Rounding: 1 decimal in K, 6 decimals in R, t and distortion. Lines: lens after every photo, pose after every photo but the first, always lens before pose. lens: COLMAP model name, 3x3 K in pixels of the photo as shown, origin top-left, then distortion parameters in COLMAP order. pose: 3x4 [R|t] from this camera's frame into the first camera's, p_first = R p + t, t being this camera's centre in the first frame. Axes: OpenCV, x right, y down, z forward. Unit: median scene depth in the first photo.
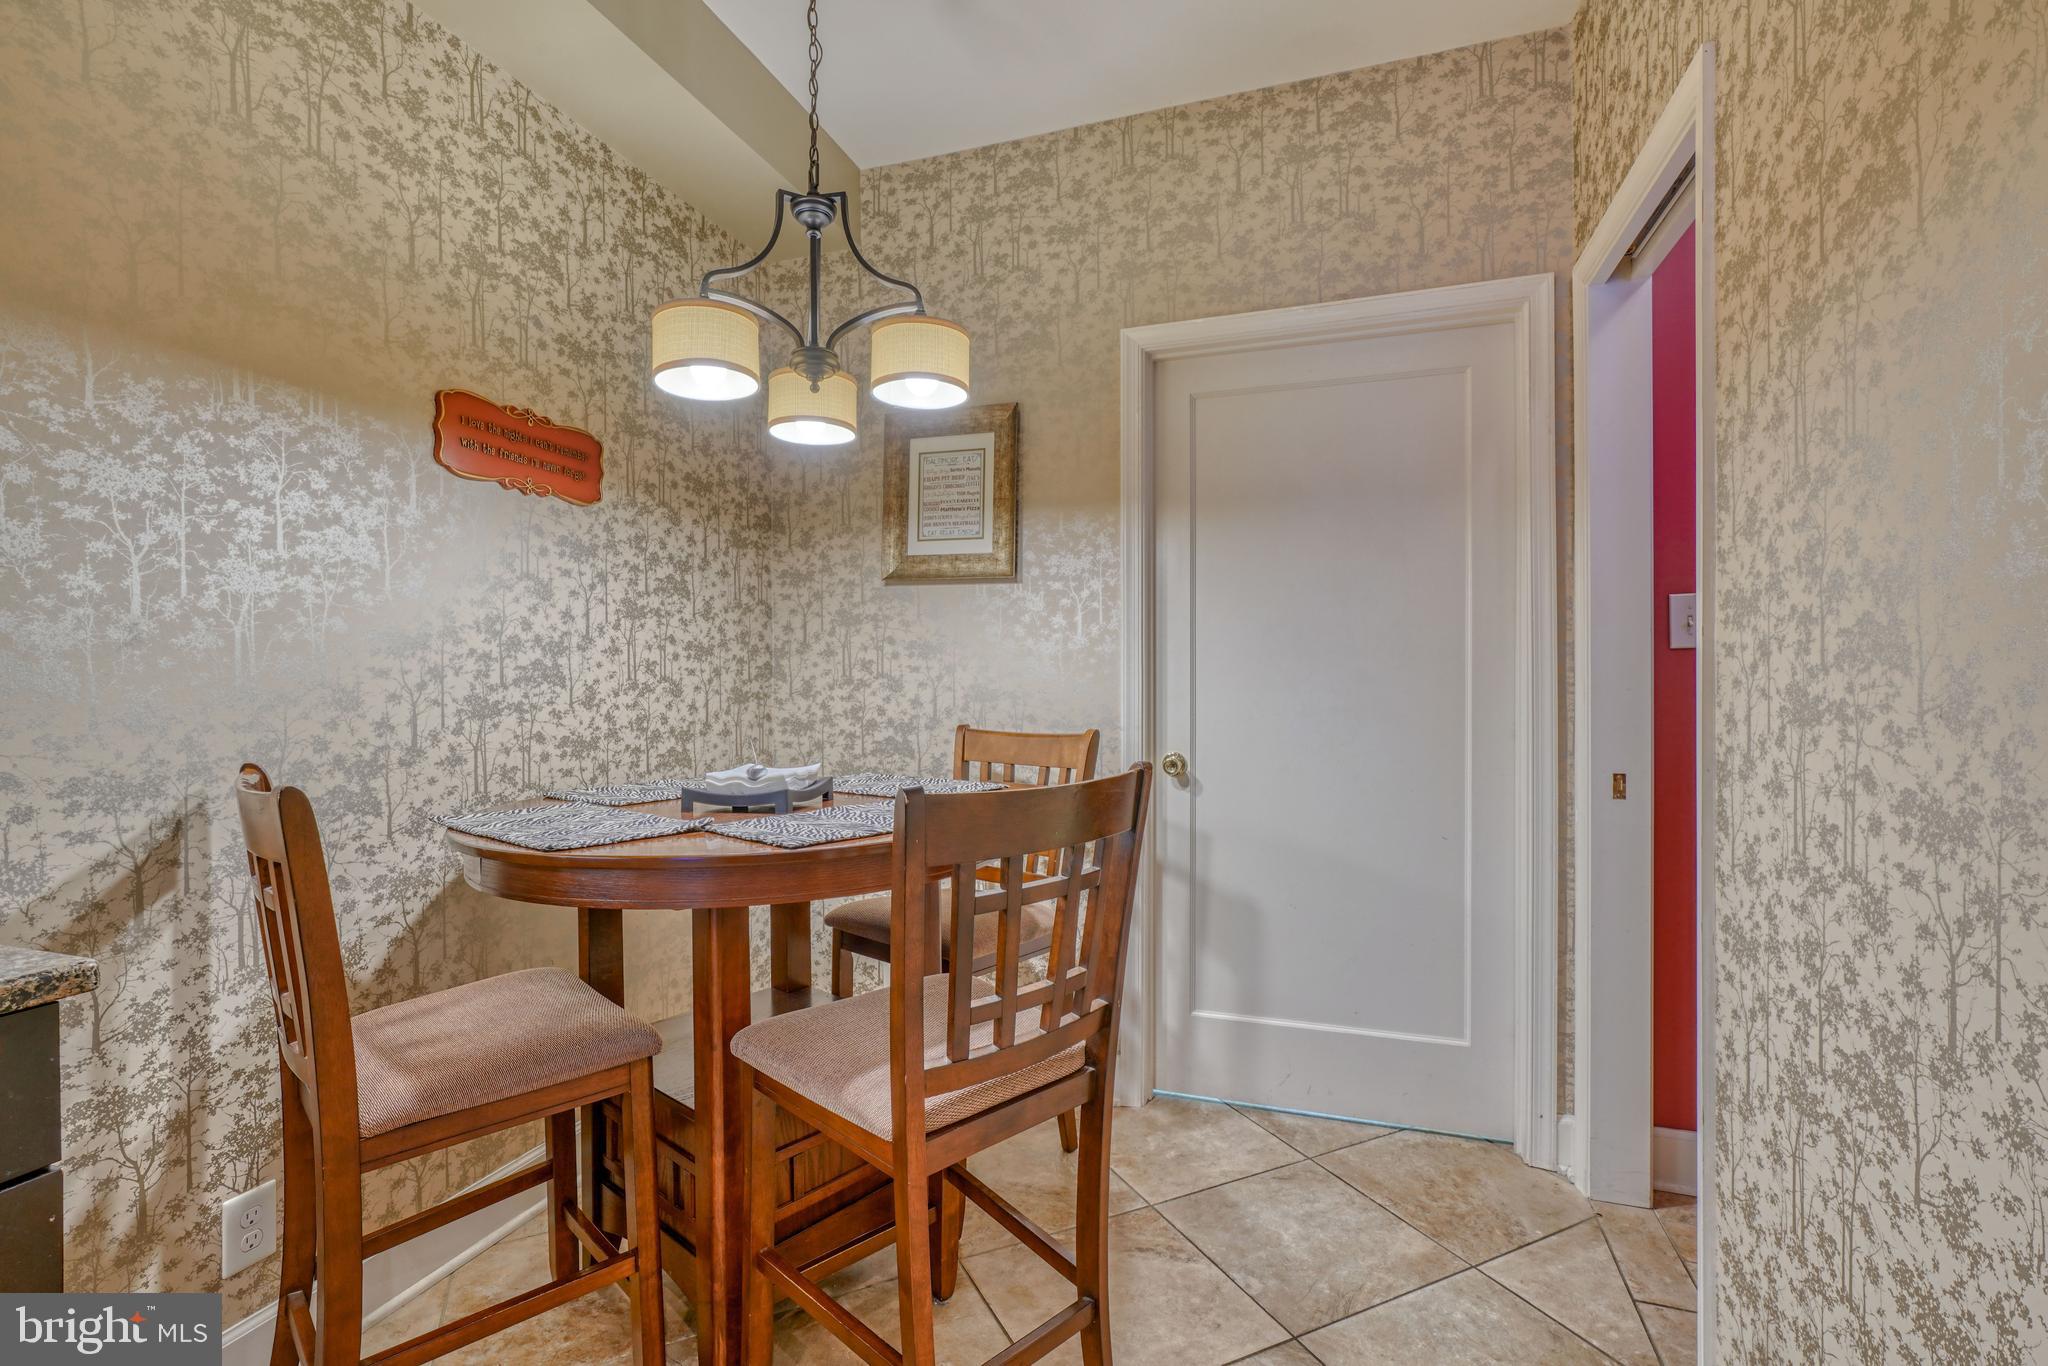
lens RADIAL K [[913.5, 0, 1025.8], [0, 913.5, 671.6], [0, 0, 1]] dist [-0.012377, 0.004885]
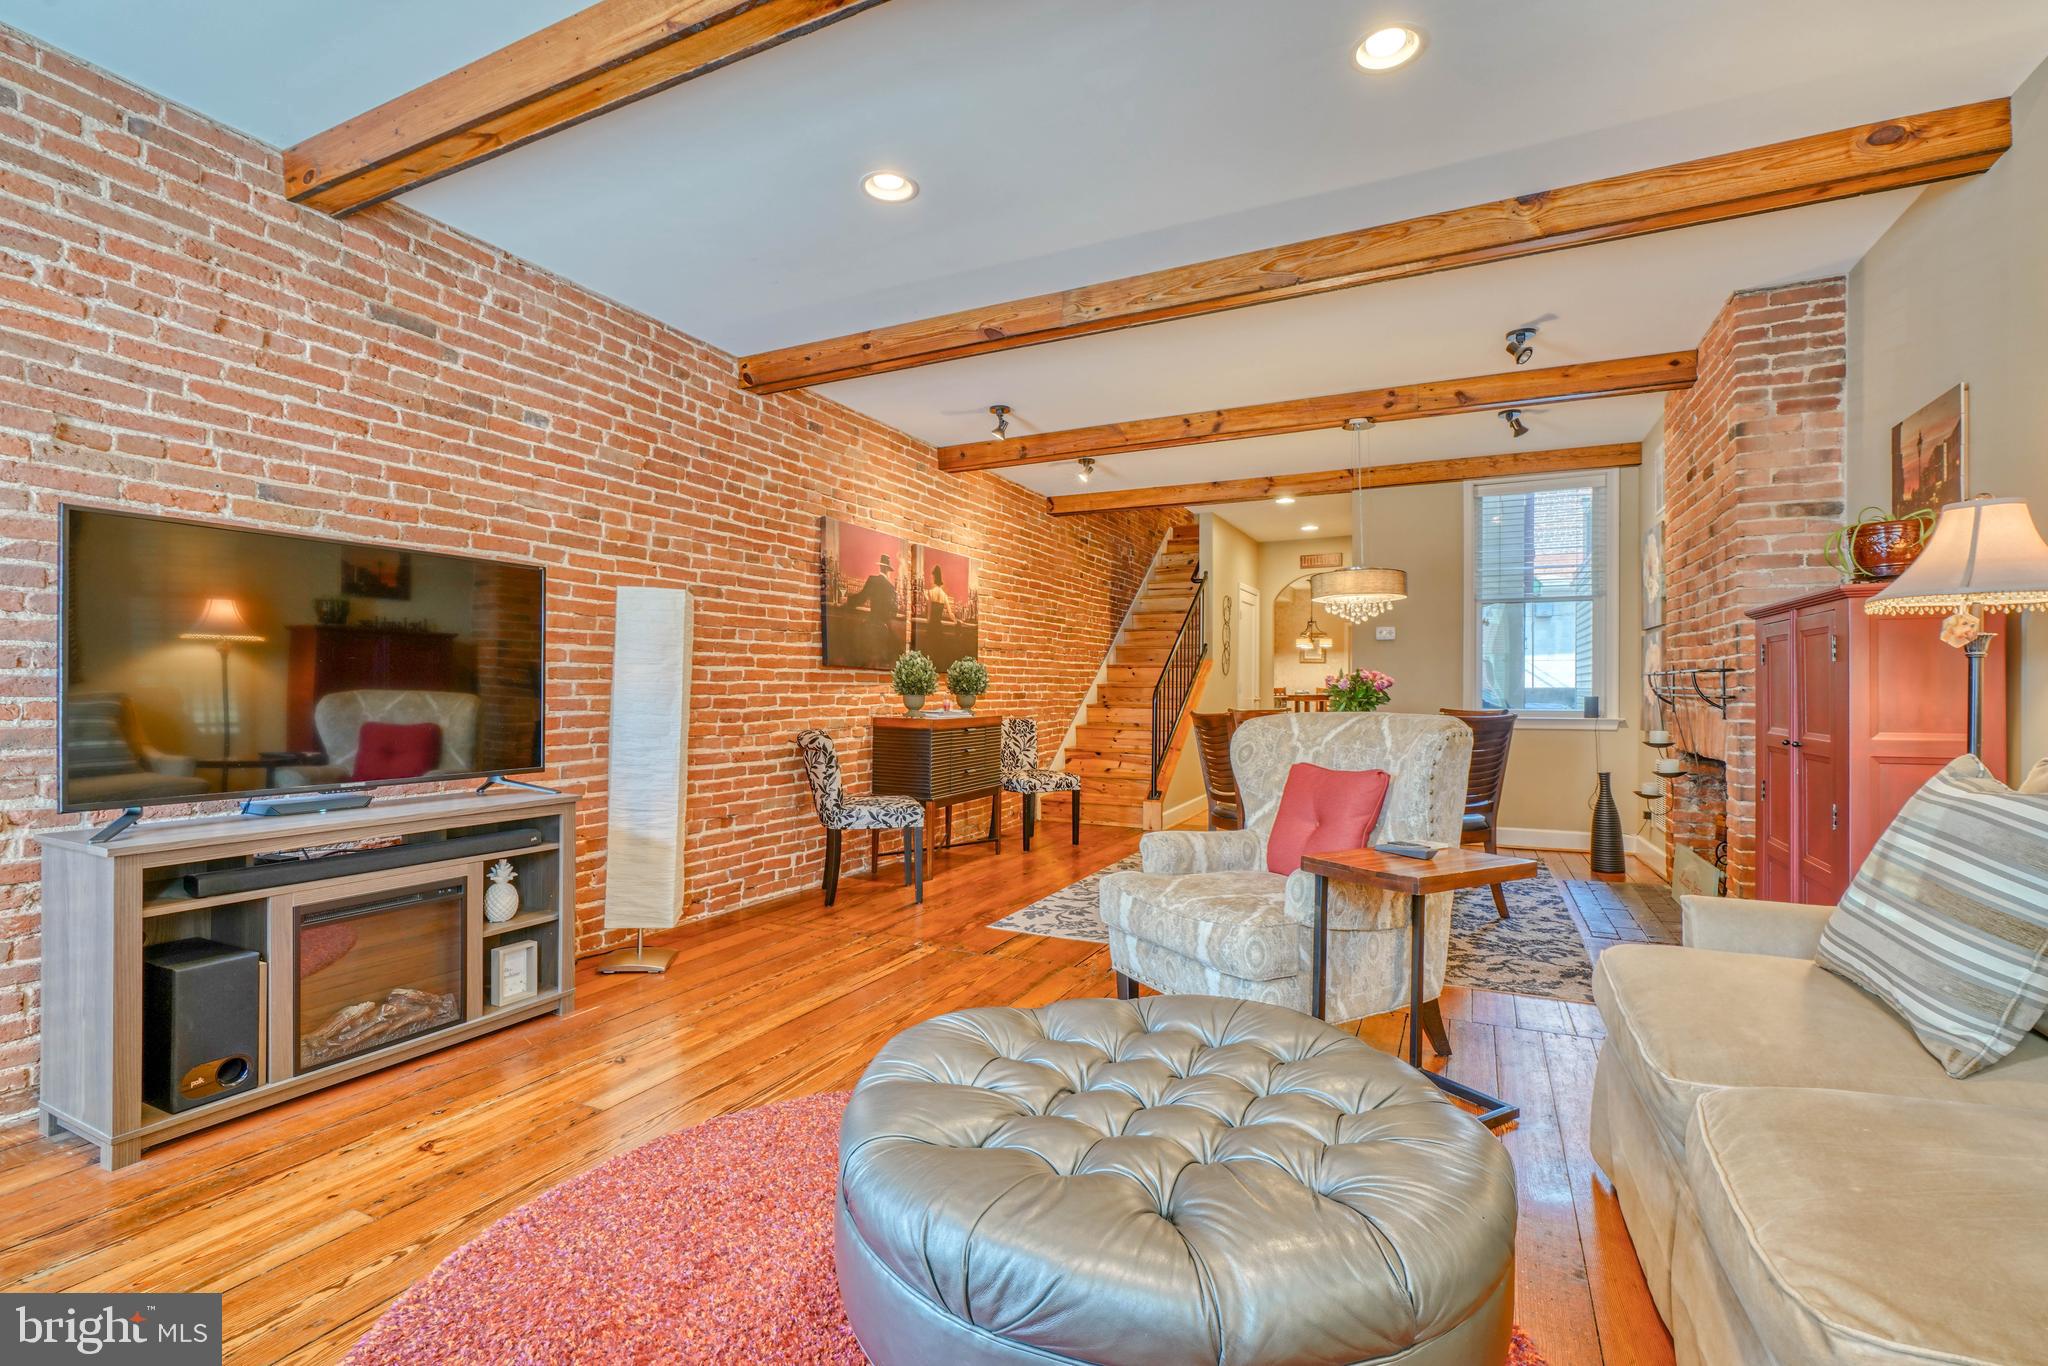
lens RADIAL K [[913.5, 0, 1012.5], [0, 913.5, 693.2], [0, 0, 1]] dist [-0.012377, 0.004885]
pose [[0.991326, 0.007013, -0.131236, -1.174038], [-0.006403, 0.999967, 0.005068, 0.068385], [0.131267, -0.004184, 0.991338, -4.793435]]
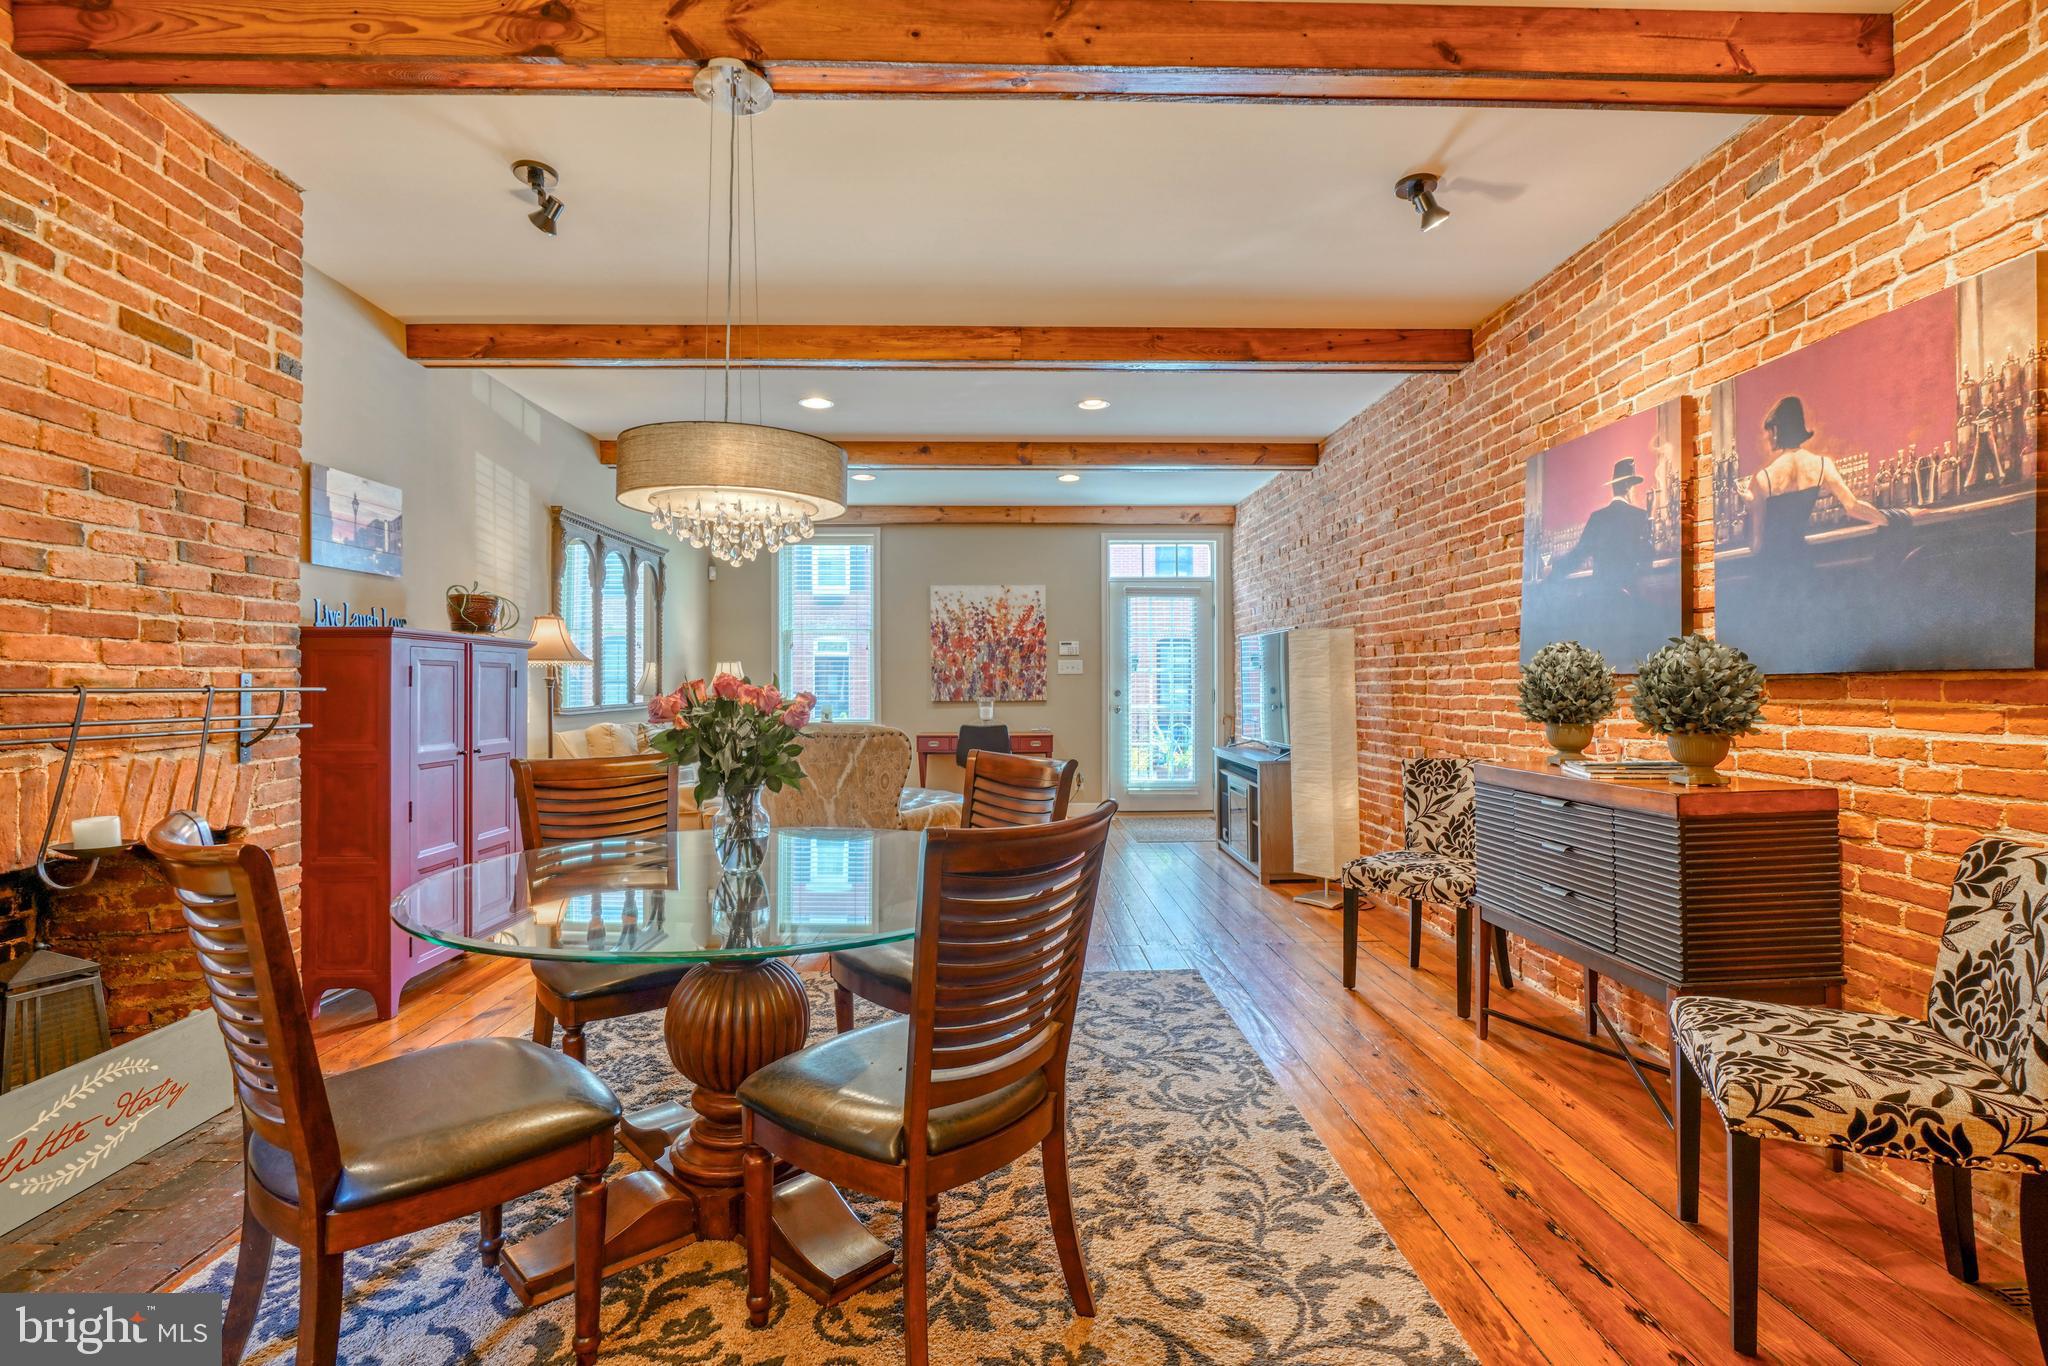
lens RADIAL K [[913.5, 0, 1016.4], [0, 913.5, 678.5], [0, 0, 1]] dist [-0.012377, 0.004885]
pose [[-0.941277, 0.005430, -0.337591, -0.726187], [0.007207, 0.999966, -0.004010, 0.034630], [0.337558, -0.006207, -0.941284, -2.296544]]
